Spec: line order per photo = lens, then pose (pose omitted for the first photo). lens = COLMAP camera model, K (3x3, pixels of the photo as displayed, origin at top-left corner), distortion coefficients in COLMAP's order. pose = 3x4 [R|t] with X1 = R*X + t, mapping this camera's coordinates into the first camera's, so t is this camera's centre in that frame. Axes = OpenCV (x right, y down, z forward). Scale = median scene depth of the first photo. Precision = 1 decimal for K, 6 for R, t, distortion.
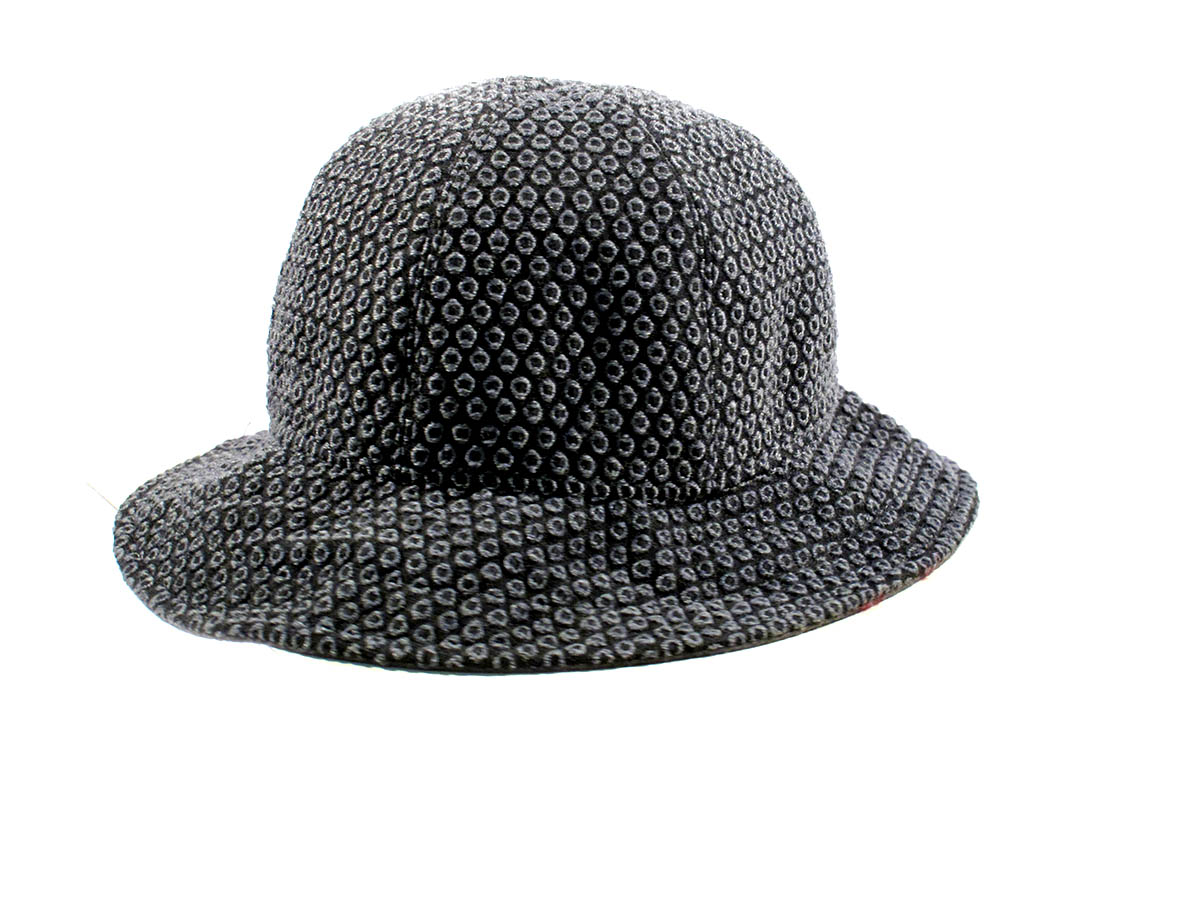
lens RADIAL K [[2524.0, 0, 599.5], [0, 2524.0, 451.1], [0, 0, 1]] dist [-0.062222, 0.000000]
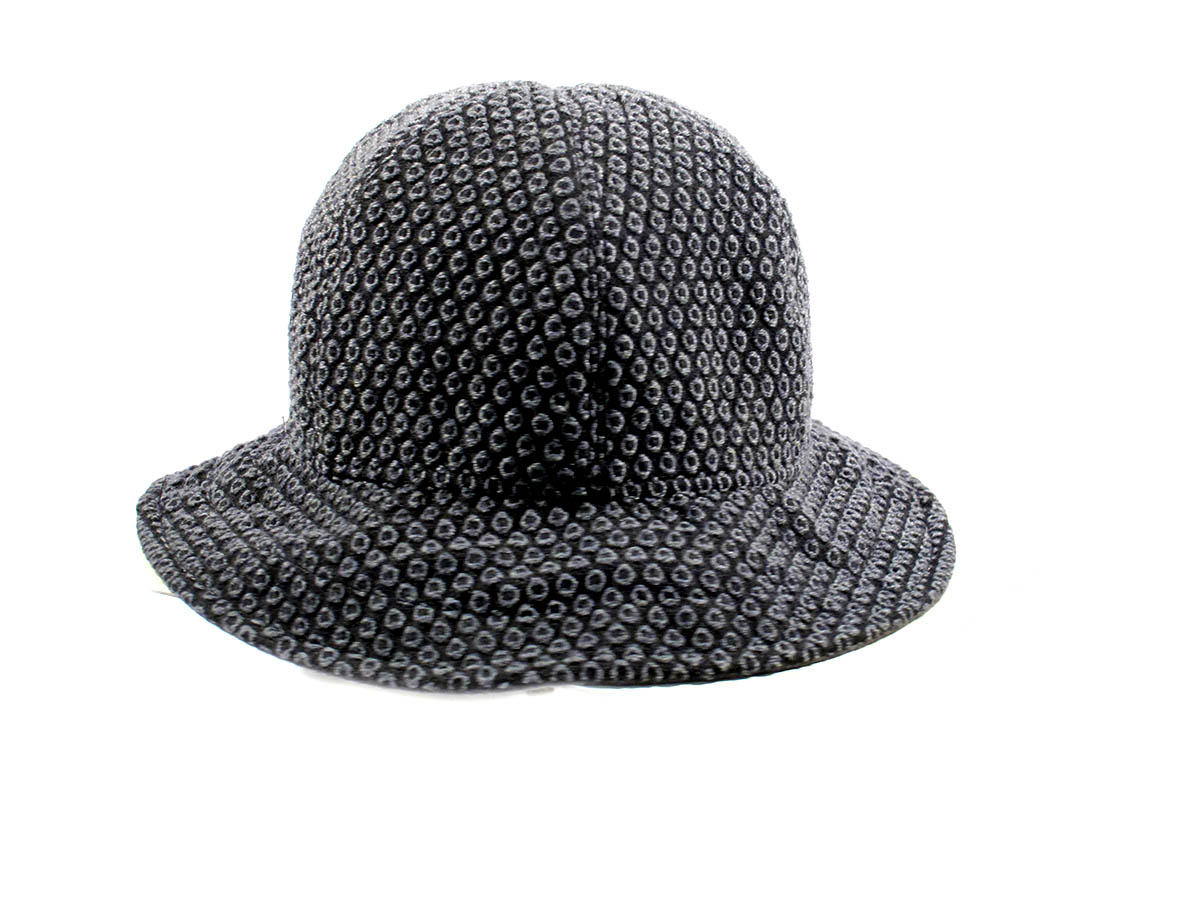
lens RADIAL K [[2524.0, 0, 600.6], [0, 2524.0, 450.2], [0, 0, 1]] dist [-0.062222, 0.000000]
pose [[0.840674, -0.137934, 0.523680, -0.588198], [0.136455, 0.989771, 0.041646, -0.047731], [-0.524067, 0.036448, 0.850897, 0.169355]]
